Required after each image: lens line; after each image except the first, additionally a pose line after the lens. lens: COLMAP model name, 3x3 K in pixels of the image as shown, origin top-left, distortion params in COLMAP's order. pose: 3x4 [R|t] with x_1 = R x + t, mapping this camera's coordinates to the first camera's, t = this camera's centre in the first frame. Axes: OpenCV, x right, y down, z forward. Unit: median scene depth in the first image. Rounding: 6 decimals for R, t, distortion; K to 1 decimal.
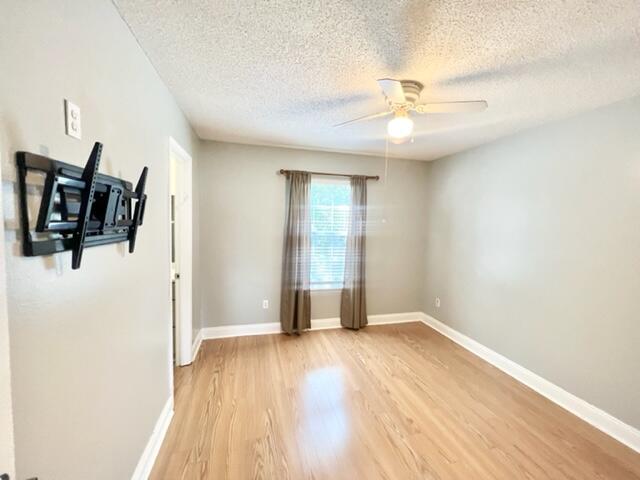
lens RADIAL K [[253.3, 0, 315.7], [0, 253.3, 240.7], [0, 0, 1]] dist [0.001507, 0.000079]
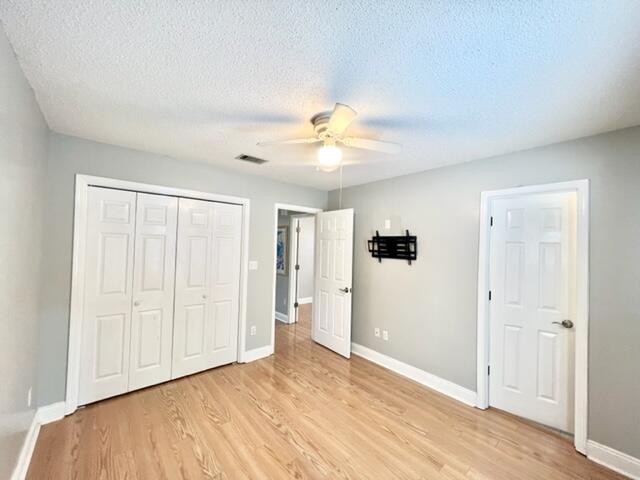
lens RADIAL K [[253.3, 0, 318.5], [0, 253.3, 242.0], [0, 0, 1]] dist [0.001507, 0.000079]
pose [[-0.886769, -0.067950, -0.457191, 0.597224], [-0.090382, 0.995532, 0.027345, -0.078762], [0.453290, 0.065570, -0.888948, 1.377945]]
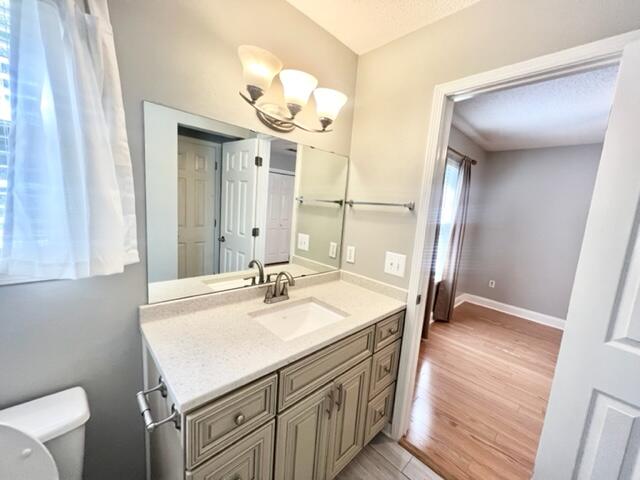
lens RADIAL K [[253.3, 0, 320.9], [0, 253.3, 239.3], [0, 0, 1]] dist [0.001507, 0.000079]
pose [[0.869518, -0.030392, 0.492965, -1.083246], [-0.016687, 0.995727, 0.090822, -0.061010], [-0.493619, -0.087197, 0.865296, 0.631833]]
